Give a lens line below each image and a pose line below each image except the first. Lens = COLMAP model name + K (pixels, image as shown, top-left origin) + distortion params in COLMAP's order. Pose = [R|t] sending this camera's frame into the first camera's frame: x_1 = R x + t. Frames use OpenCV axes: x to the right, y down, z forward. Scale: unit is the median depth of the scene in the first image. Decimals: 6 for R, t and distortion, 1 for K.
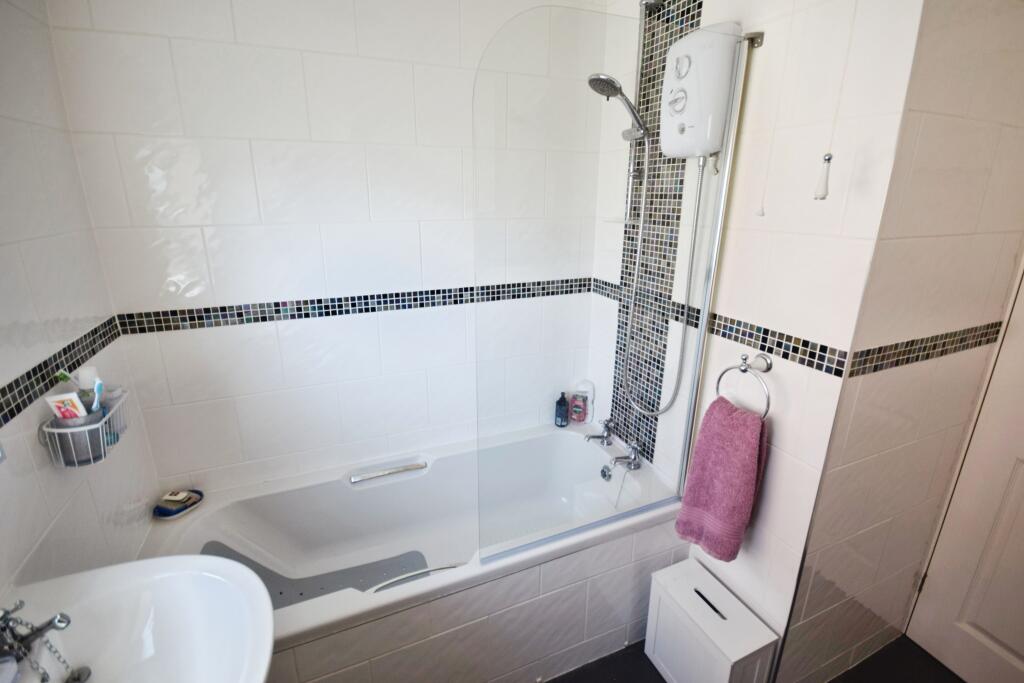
lens RADIAL K [[445.1, 0, 499.2], [0, 445.1, 339.8], [0, 0, 1]] dist [-0.001111, -0.000093]
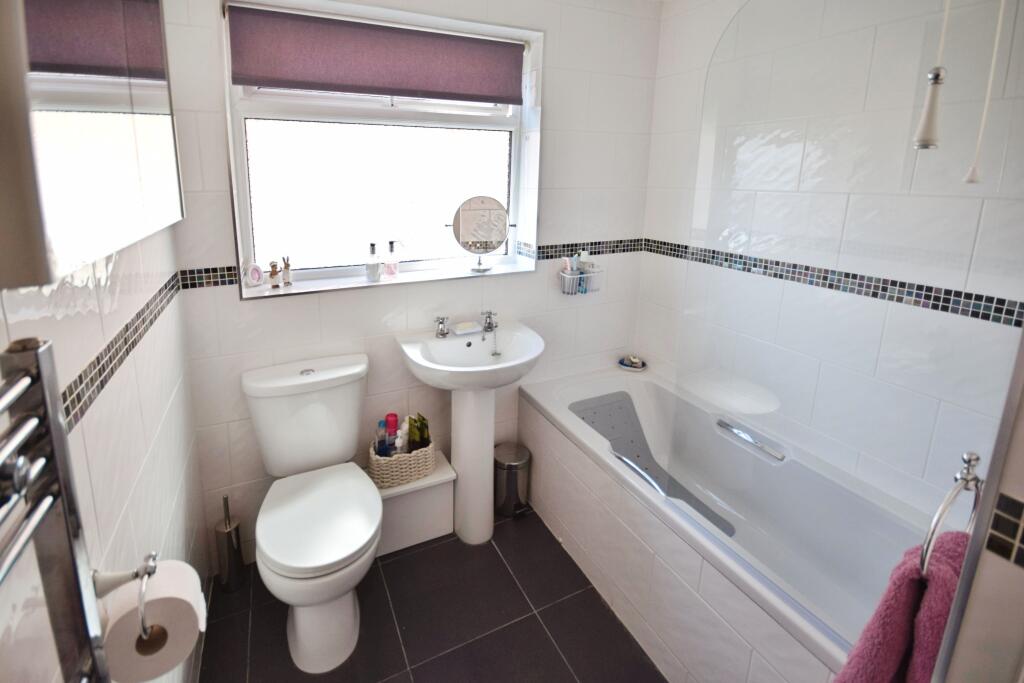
lens RADIAL K [[445.1, 0, 499.2], [0, 445.1, 339.8], [0, 0, 1]] dist [-0.001111, -0.000093]
pose [[0.048964, 0.353231, -0.934254, 0.673033], [-0.283257, 0.901883, 0.326147, -0.086585], [0.957793, 0.248665, 0.144215, 0.282969]]
